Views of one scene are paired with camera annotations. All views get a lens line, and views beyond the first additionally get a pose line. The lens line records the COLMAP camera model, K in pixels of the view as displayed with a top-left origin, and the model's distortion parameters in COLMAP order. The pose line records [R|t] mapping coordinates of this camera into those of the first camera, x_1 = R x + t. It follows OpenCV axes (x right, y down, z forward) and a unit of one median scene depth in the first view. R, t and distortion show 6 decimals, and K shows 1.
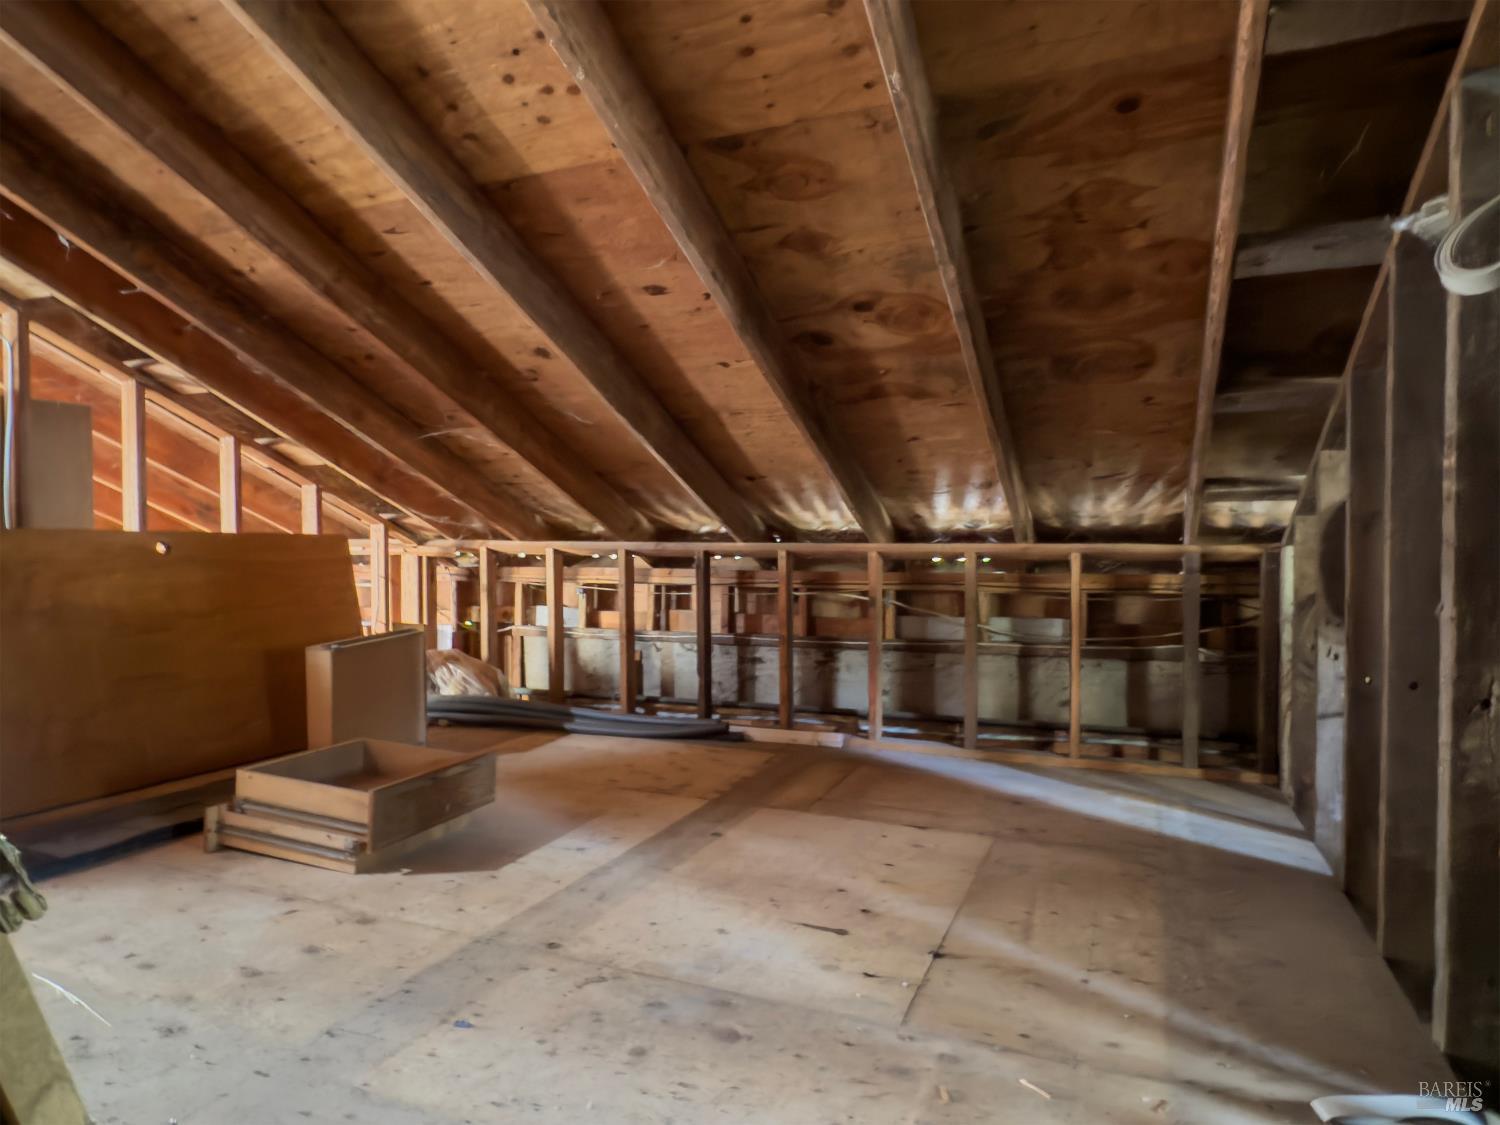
lens RADIAL K [[894.9, 0, 747.3], [0, 894.9, 559.6], [0, 0, 1]] dist [-0.007131, 0.002415]
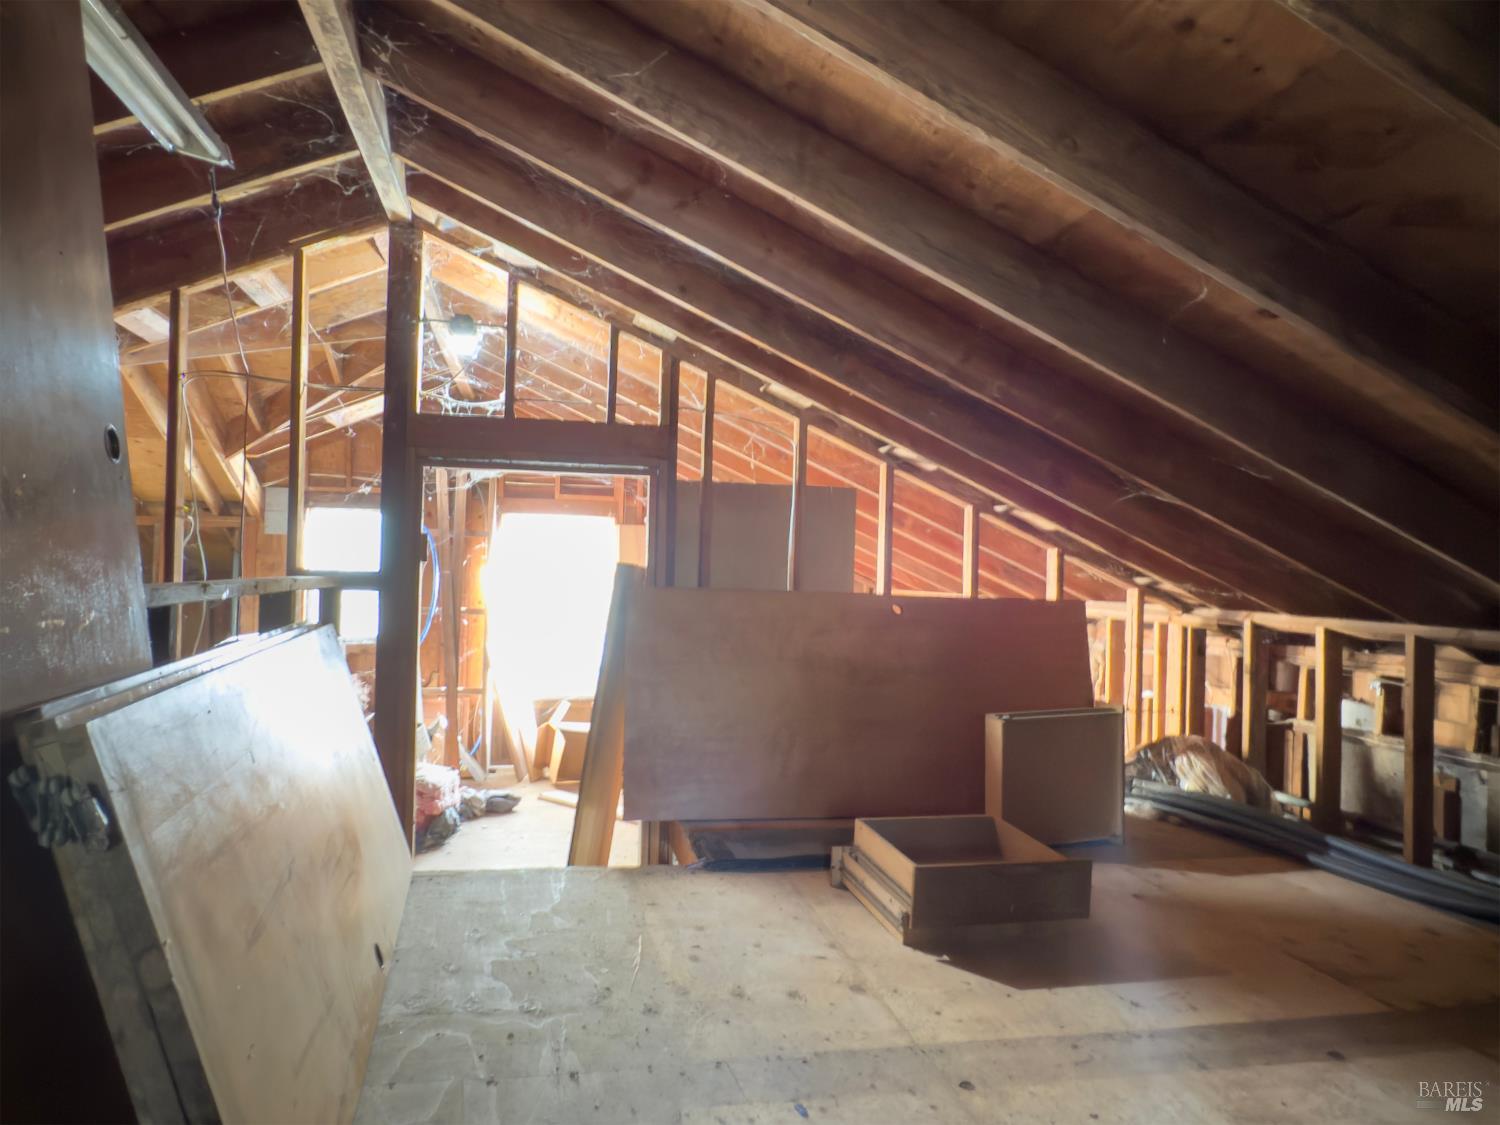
lens RADIAL K [[981.5, 0, 749.6], [0, 981.5, 560.1], [0, 0, 1]] dist [-0.005997, 0.001254]
pose [[0.600548, 0.004954, -0.799574, 0.298143], [-0.047357, 0.998446, -0.029383, -0.039401], [0.798185, 0.055511, 0.599849, 0.137136]]
